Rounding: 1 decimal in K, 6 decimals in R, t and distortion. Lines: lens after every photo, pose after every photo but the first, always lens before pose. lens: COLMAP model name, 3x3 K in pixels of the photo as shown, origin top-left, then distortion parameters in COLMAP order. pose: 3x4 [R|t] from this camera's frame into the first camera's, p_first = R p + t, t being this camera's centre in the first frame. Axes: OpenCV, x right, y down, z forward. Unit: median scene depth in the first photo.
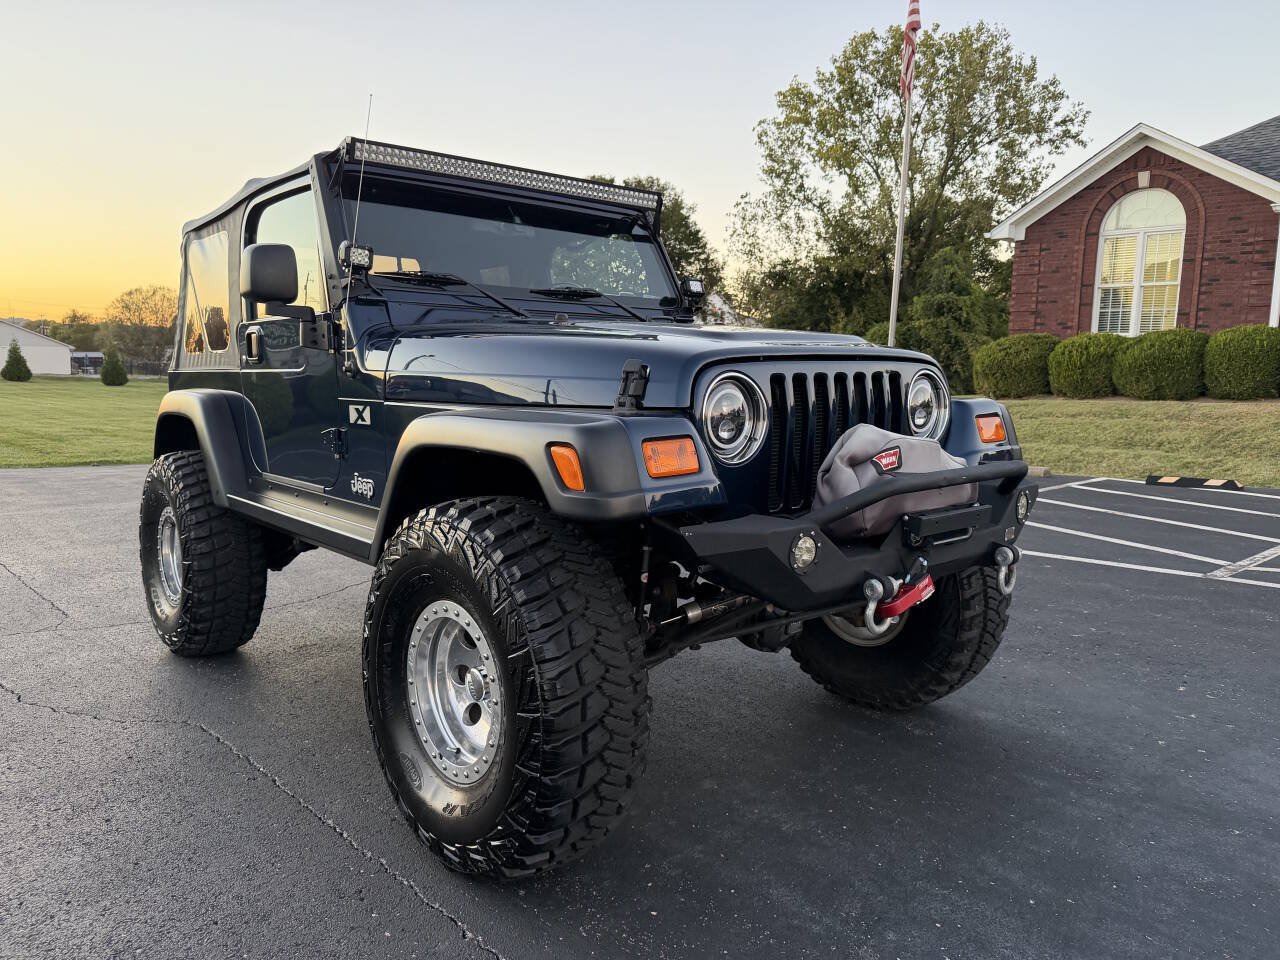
lens RADIAL K [[917.5, 0, 643.3], [0, 917.5, 478.8], [0, 0, 1]] dist [0.006480, -0.012422]
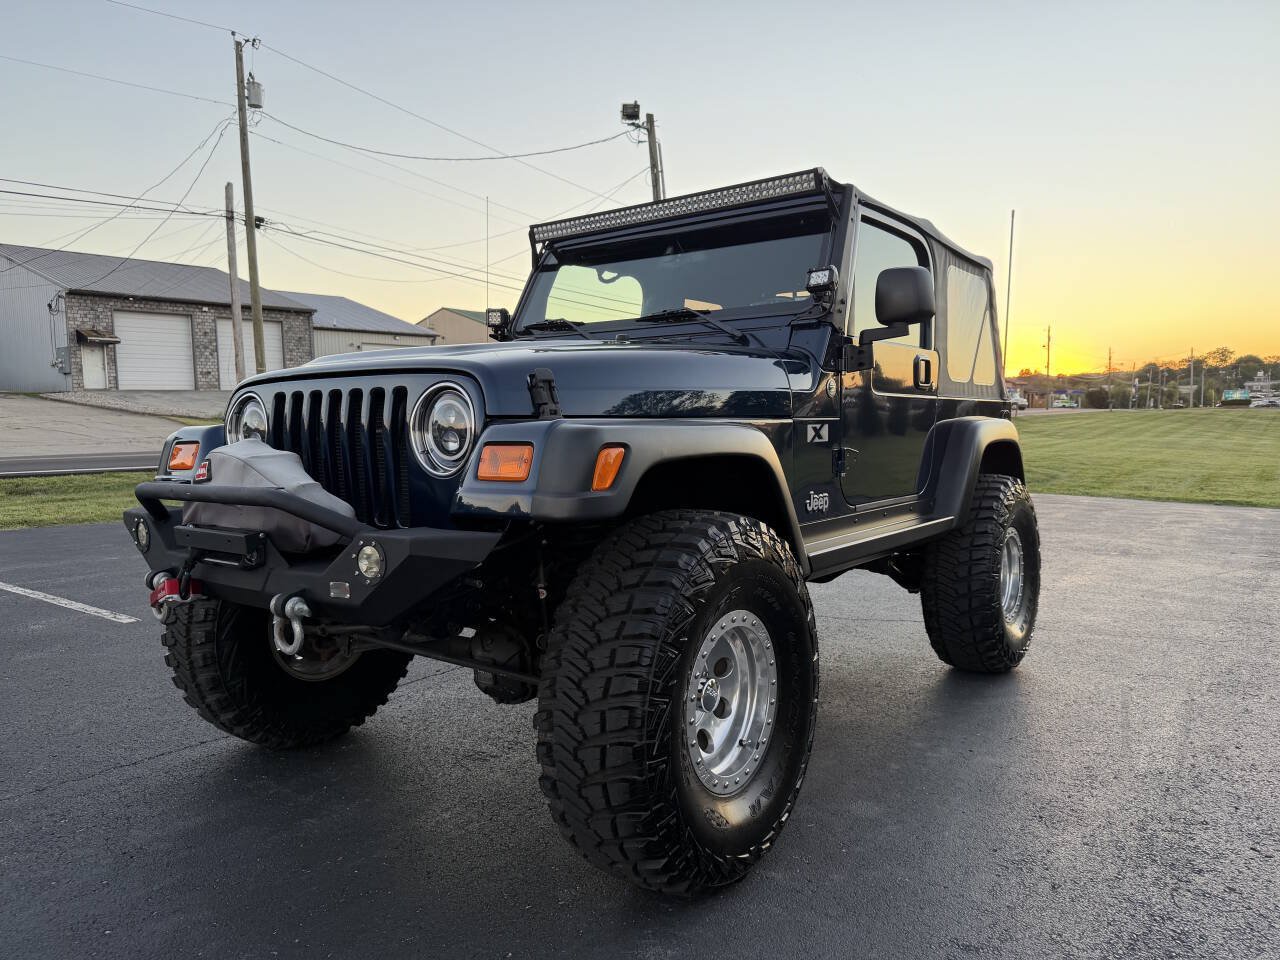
lens RADIAL K [[918.1, 0, 640.0], [0, 918.1, 480.0], [0, 0, 1]] dist [0.002394, -0.008831]
pose [[0.205618, 0.048592, -0.977425, 0.761959], [-0.096560, 0.994900, 0.029148, -0.048789], [0.973857, 0.088386, 0.209262, 0.686390]]
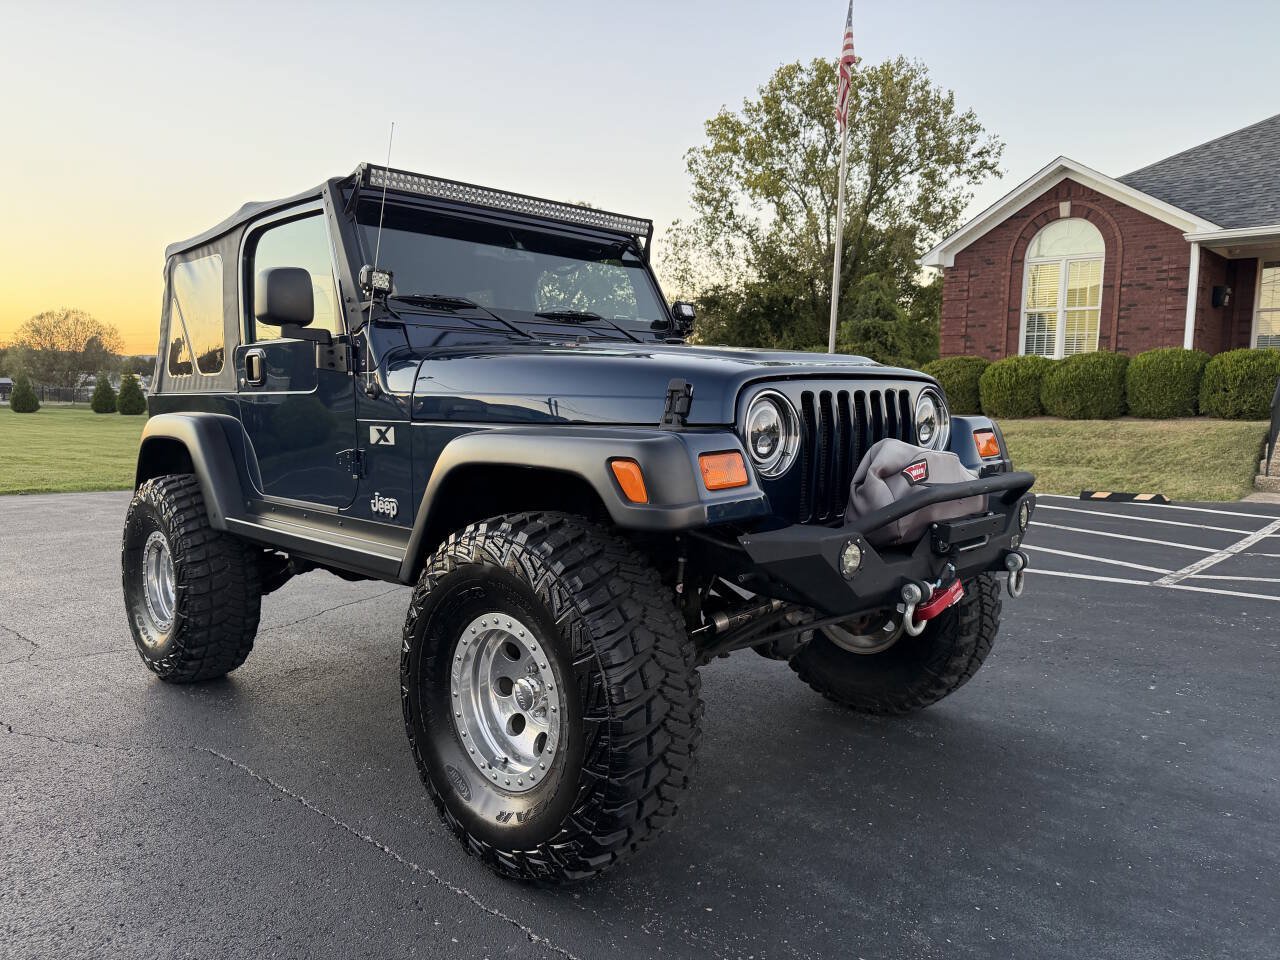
lens RADIAL K [[913.7, 0, 637.3], [0, 913.7, 483.4], [0, 0, 1]] dist [0.029169, -0.044948]
pose [[0.997591, -0.011412, 0.068420, -0.069968], [0.012812, 0.999716, -0.020070, 0.005381], [-0.068172, 0.020899, 0.997455, -0.021279]]
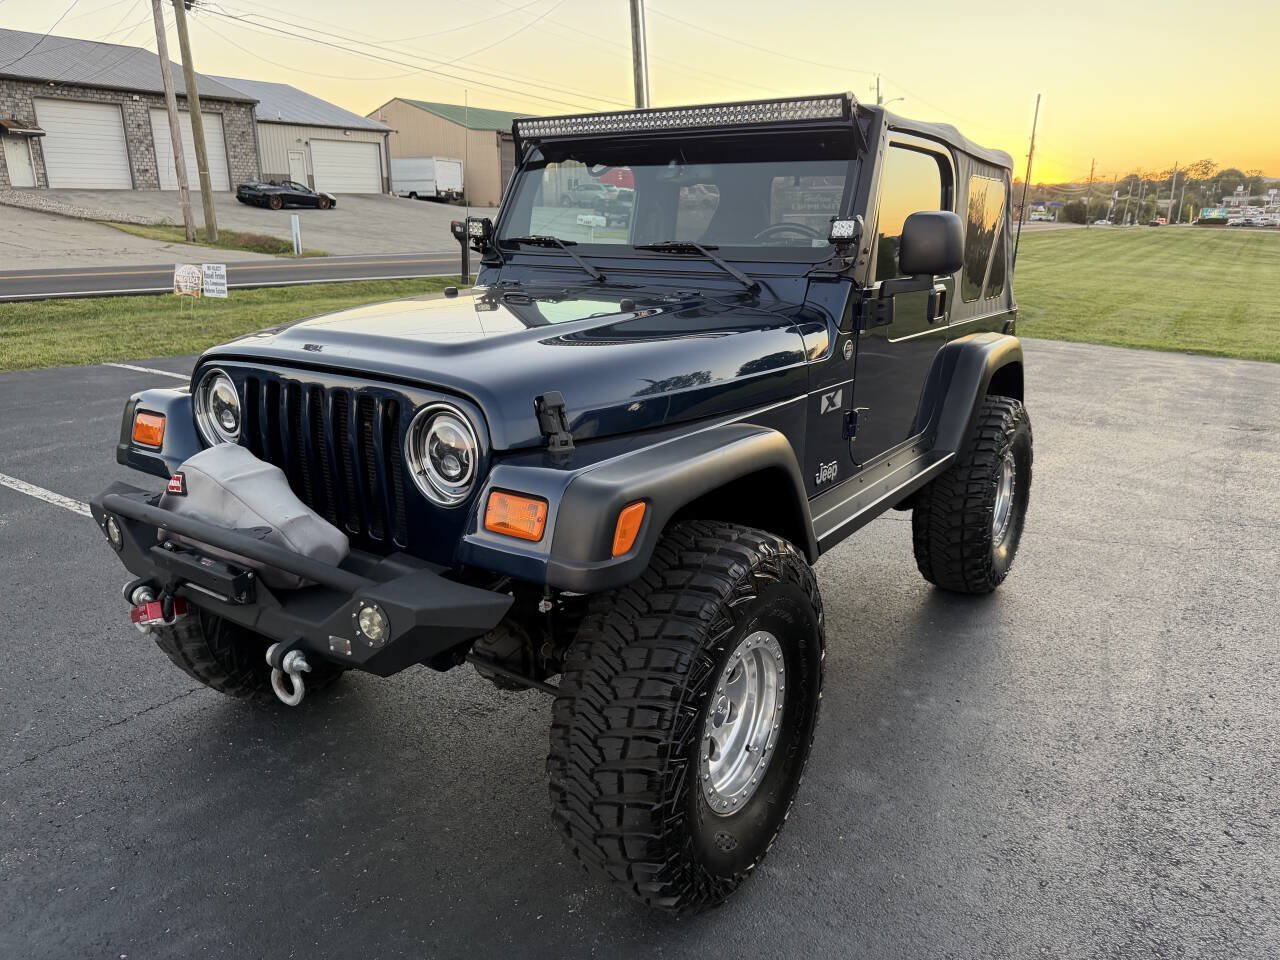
lens RADIAL K [[917.5, 0, 643.3], [0, 917.5, 478.8], [0, 0, 1]] dist [0.006480, -0.012422]
pose [[0.243426, 0.252145, -0.936572, 0.700797], [-0.115616, 0.966277, 0.230093, -0.165171], [0.963004, 0.052272, 0.264369, 0.658258]]
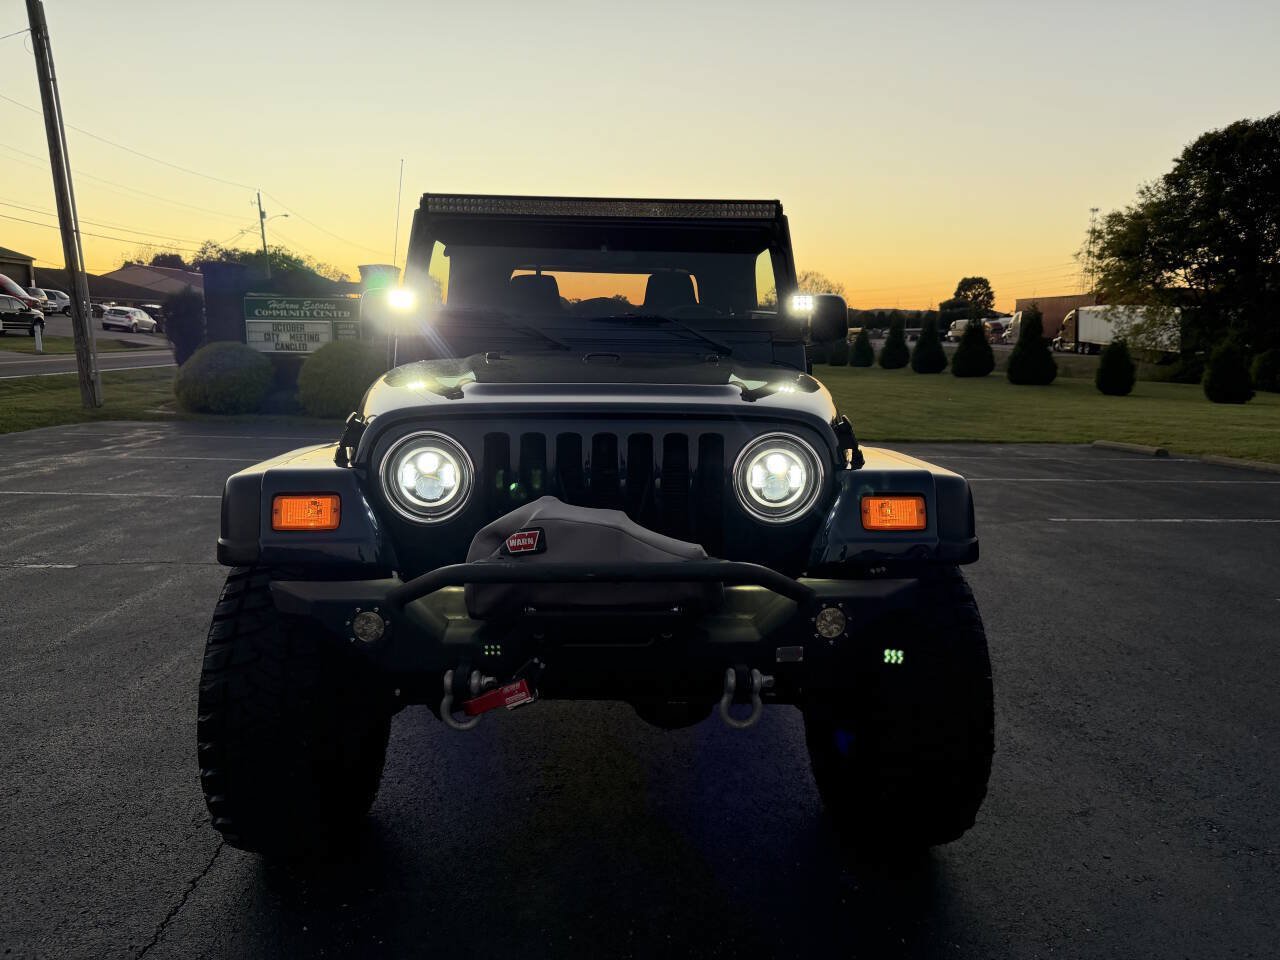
lens RADIAL K [[917.5, 0, 643.3], [0, 917.5, 478.8], [0, 0, 1]] dist [0.006480, -0.012422]
pose [[0.777461, 0.091675, -0.622213, 0.488271], [-0.076981, 0.995752, 0.050522, -0.072897], [0.624202, 0.008619, 0.781216, 0.204870]]
